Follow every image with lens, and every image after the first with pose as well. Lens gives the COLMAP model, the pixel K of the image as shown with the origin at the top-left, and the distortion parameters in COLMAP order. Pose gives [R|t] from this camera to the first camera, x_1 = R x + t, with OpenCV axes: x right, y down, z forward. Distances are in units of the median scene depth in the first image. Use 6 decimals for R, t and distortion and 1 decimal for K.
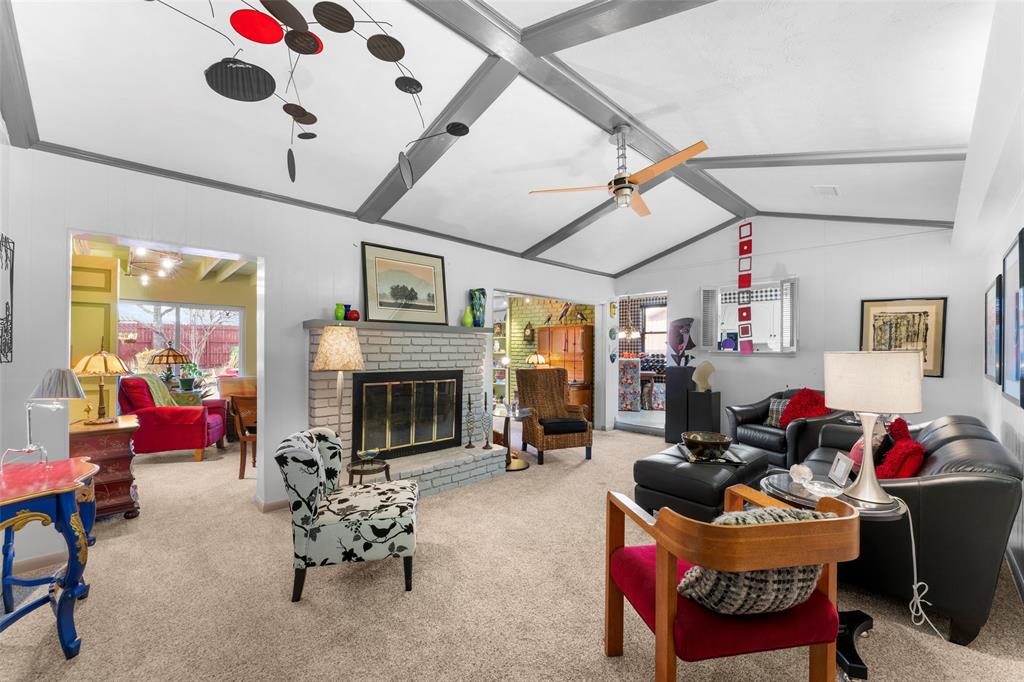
lens RADIAL K [[406.1, 0, 511.7], [0, 406.1, 343.2], [0, 0, 1]] dist [-0.002670, 0.000048]
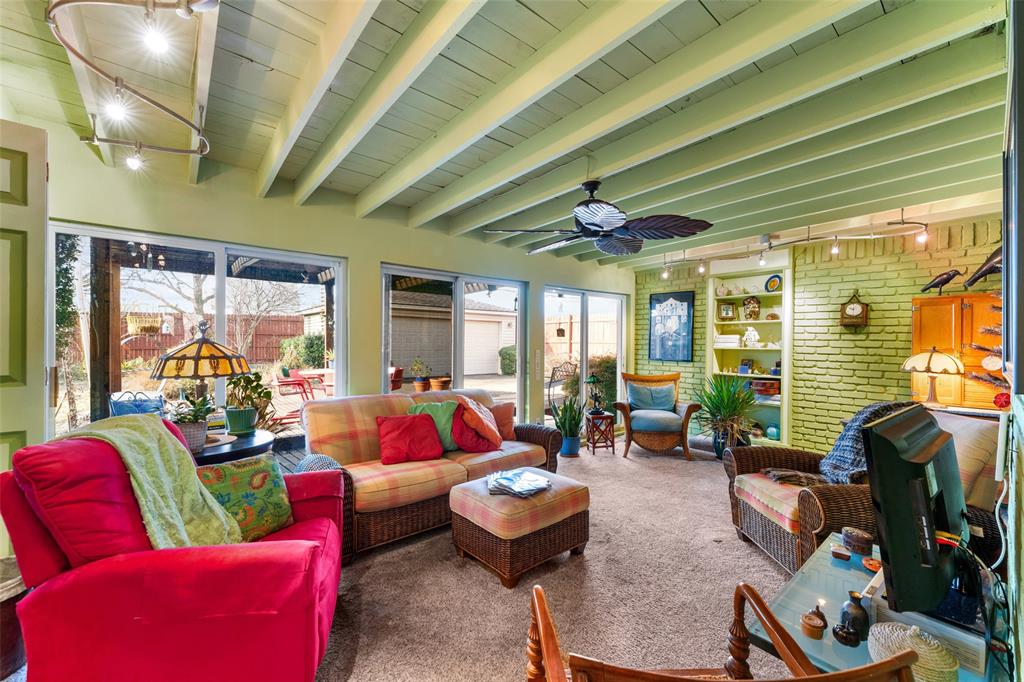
lens RADIAL K [[406.1, 0, 512.4], [0, 406.1, 344.0], [0, 0, 1]] dist [-0.002670, 0.000048]
pose [[0.997708, 0.000086, -0.067670, -0.367133], [0.001145, 0.999835, 0.018148, 0.007496], [0.067661, -0.018184, 0.997543, 0.447216]]
